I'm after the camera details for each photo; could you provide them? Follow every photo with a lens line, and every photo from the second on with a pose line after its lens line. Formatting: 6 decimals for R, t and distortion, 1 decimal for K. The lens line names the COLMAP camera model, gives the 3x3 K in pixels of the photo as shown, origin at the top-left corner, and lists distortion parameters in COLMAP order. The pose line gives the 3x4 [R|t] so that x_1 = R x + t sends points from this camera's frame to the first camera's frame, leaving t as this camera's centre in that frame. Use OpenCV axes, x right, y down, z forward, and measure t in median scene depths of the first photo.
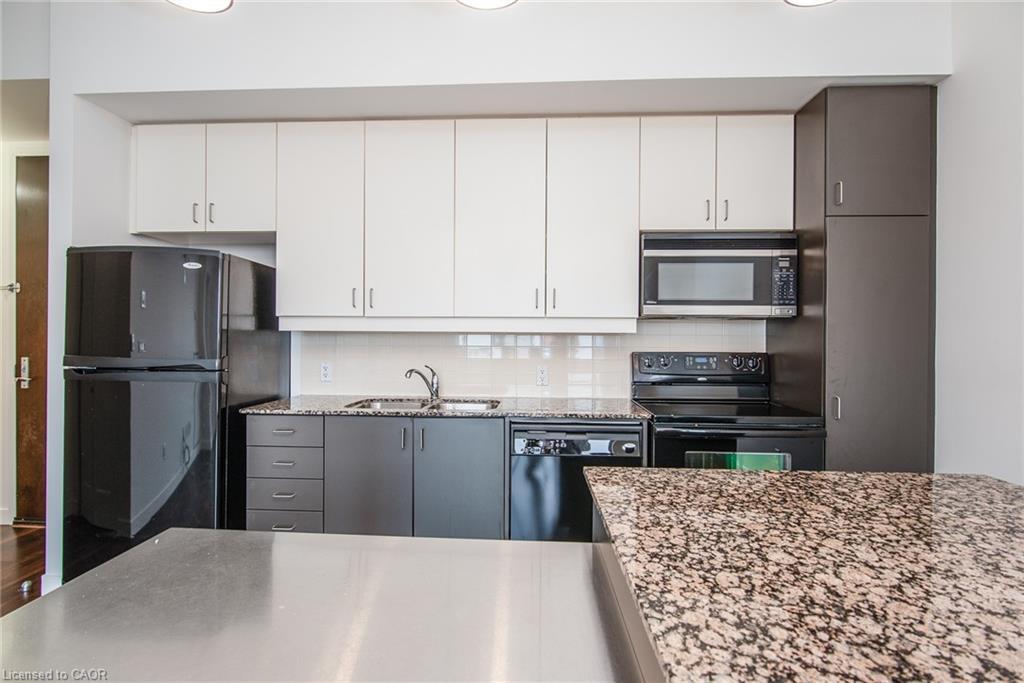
lens RADIAL K [[513.6, 0, 510.8], [0, 513.6, 341.8], [0, 0, 1]] dist [-0.005930, -0.001039]
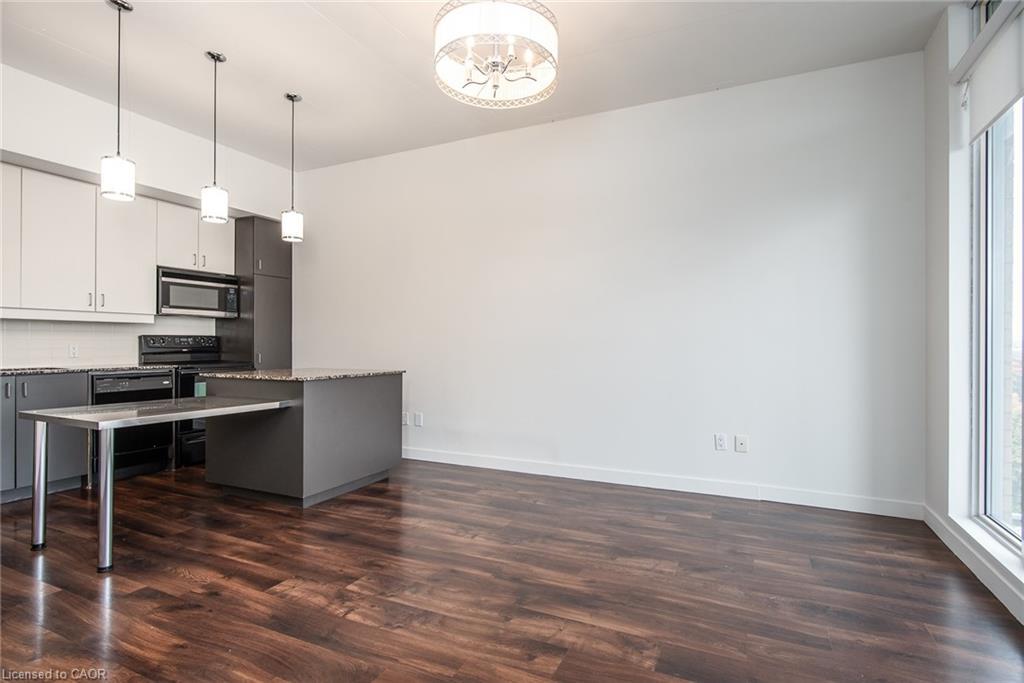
lens RADIAL K [[513.6, 0, 510.8], [0, 513.6, 341.8], [0, 0, 1]] dist [-0.005930, -0.001039]
pose [[0.383961, -0.003922, 0.923341, -0.918190], [0.003763, 0.999989, 0.002683, 0.046711], [-0.923342, 0.002445, 0.383972, -0.806780]]
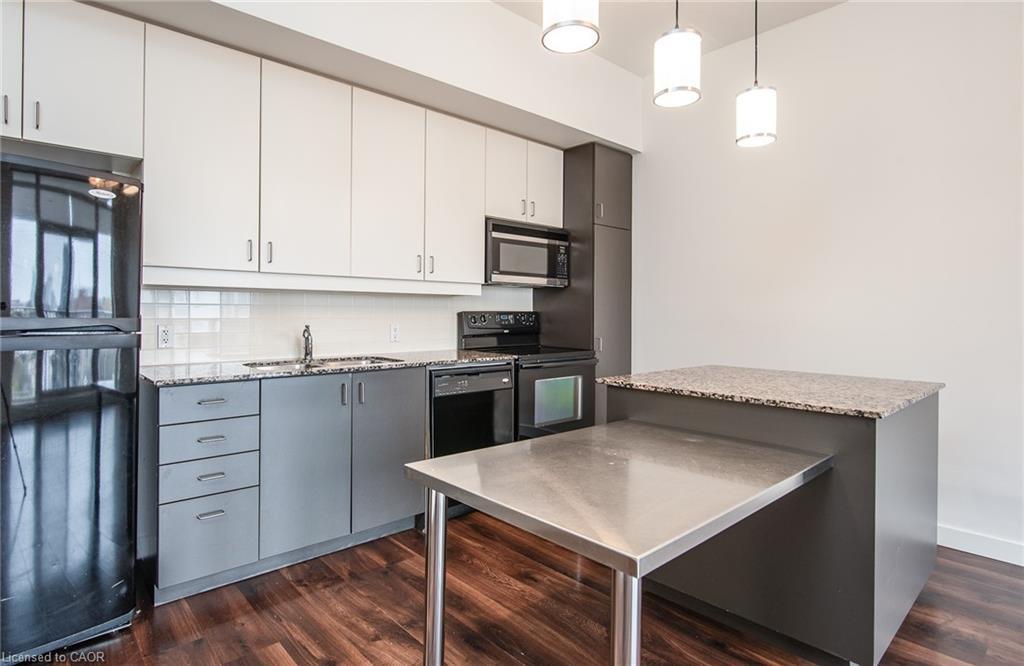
lens RADIAL K [[536.0, 0, 489.6], [0, 536.0, 311.4], [0, 0, 1]] dist [-0.001345, 0.000331]
pose [[0.714647, -0.000675, 0.699485, -0.686471], [-0.000002, 1.000000, 0.000967, 0.021059], [-0.699485, -0.000693, 0.714647, 0.036393]]
